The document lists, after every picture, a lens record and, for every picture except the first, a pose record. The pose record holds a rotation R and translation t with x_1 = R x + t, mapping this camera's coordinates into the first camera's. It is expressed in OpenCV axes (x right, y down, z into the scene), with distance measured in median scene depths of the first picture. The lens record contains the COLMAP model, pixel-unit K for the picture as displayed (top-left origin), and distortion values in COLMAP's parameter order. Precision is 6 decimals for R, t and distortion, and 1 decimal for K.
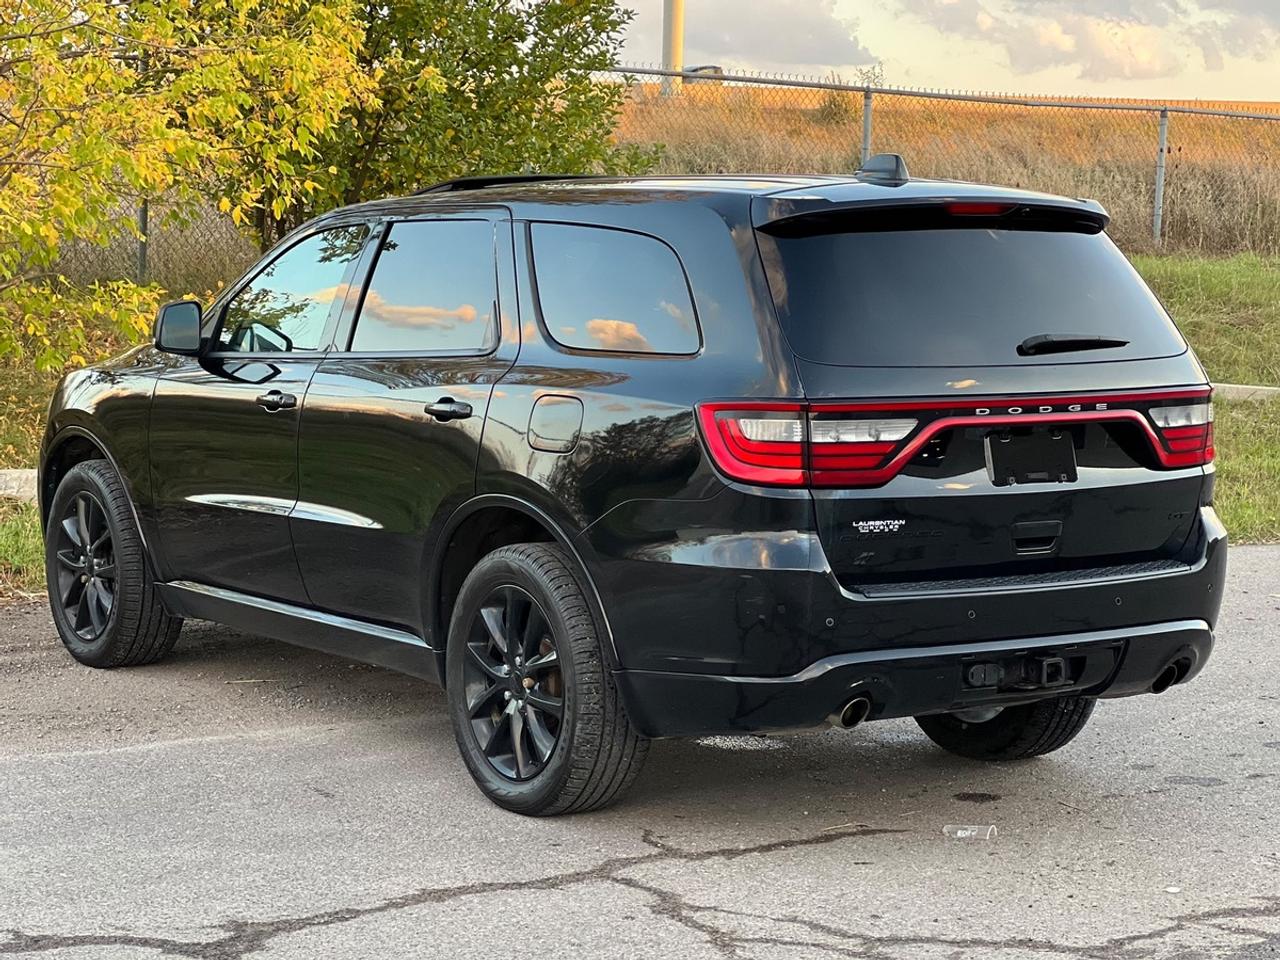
lens RADIAL K [[2927.3, 0, 640.0], [0, 2927.3, 480.0], [0, 0, 1]] dist [0.042162, 3.685146]
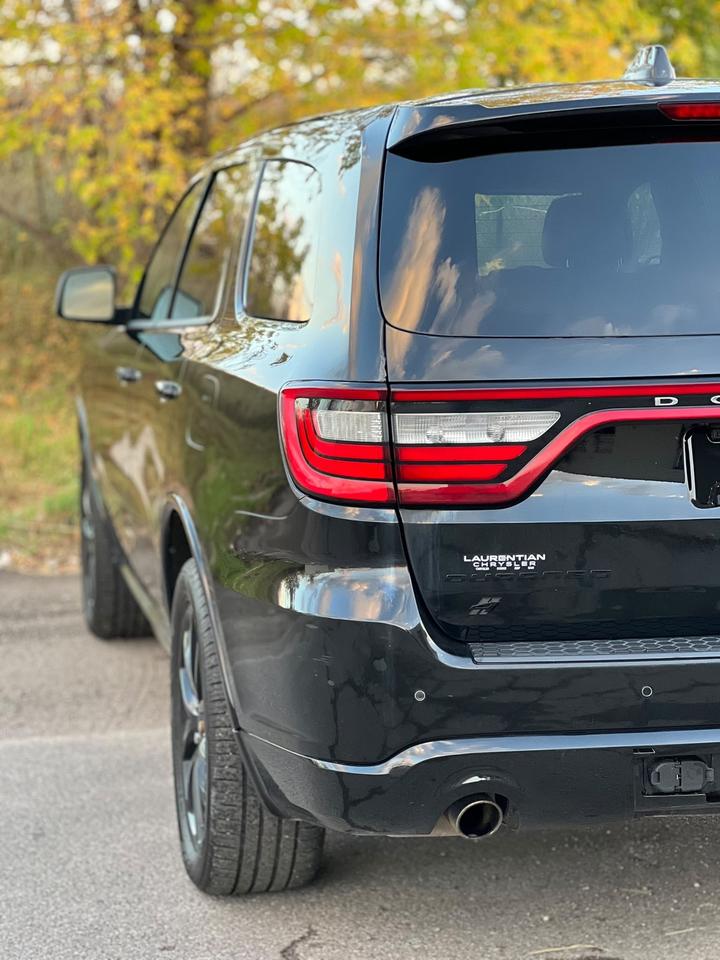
lens RADIAL K [[2151.5, 0, 360.7], [0, 2151.5, 500.7], [0, 0, 1]] dist [0.038008, 4.196779]
pose [[0.928168, 0.025246, -0.371304, 0.239971], [-0.010696, 0.999094, 0.041193, -0.019982], [0.372008, -0.034262, 0.927597, 0.500202]]
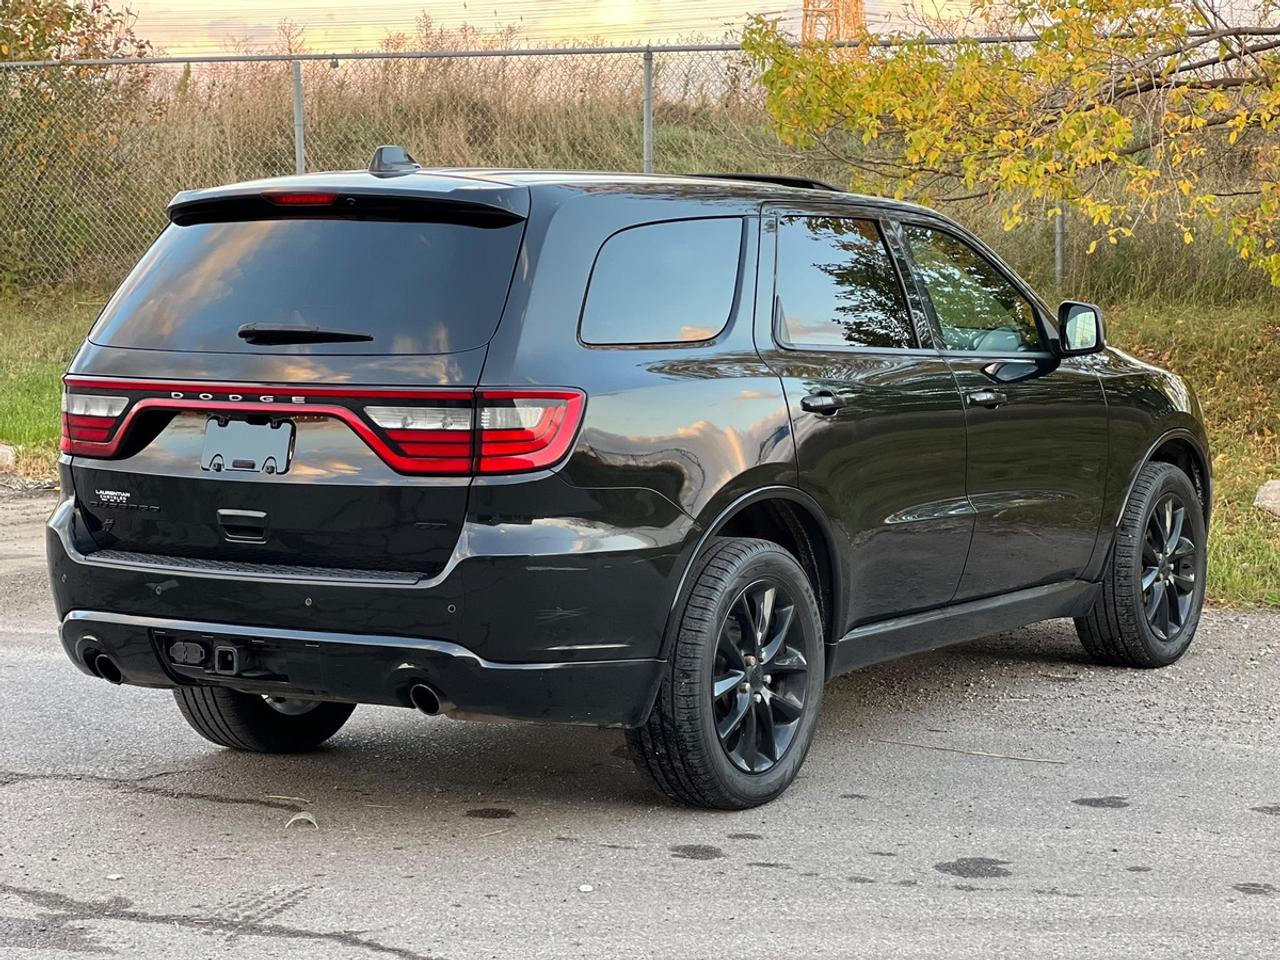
lens RADIAL K [[2927.3, 0, 640.0], [0, 2927.3, 480.0], [0, 0, 1]] dist [0.042162, 3.685146]
pose [[0.407712, 0.068931, -0.910505, 1.125401], [-0.079342, 0.996049, 0.039879, -0.047695], [0.909657, 0.055982, 0.411571, 0.726504]]
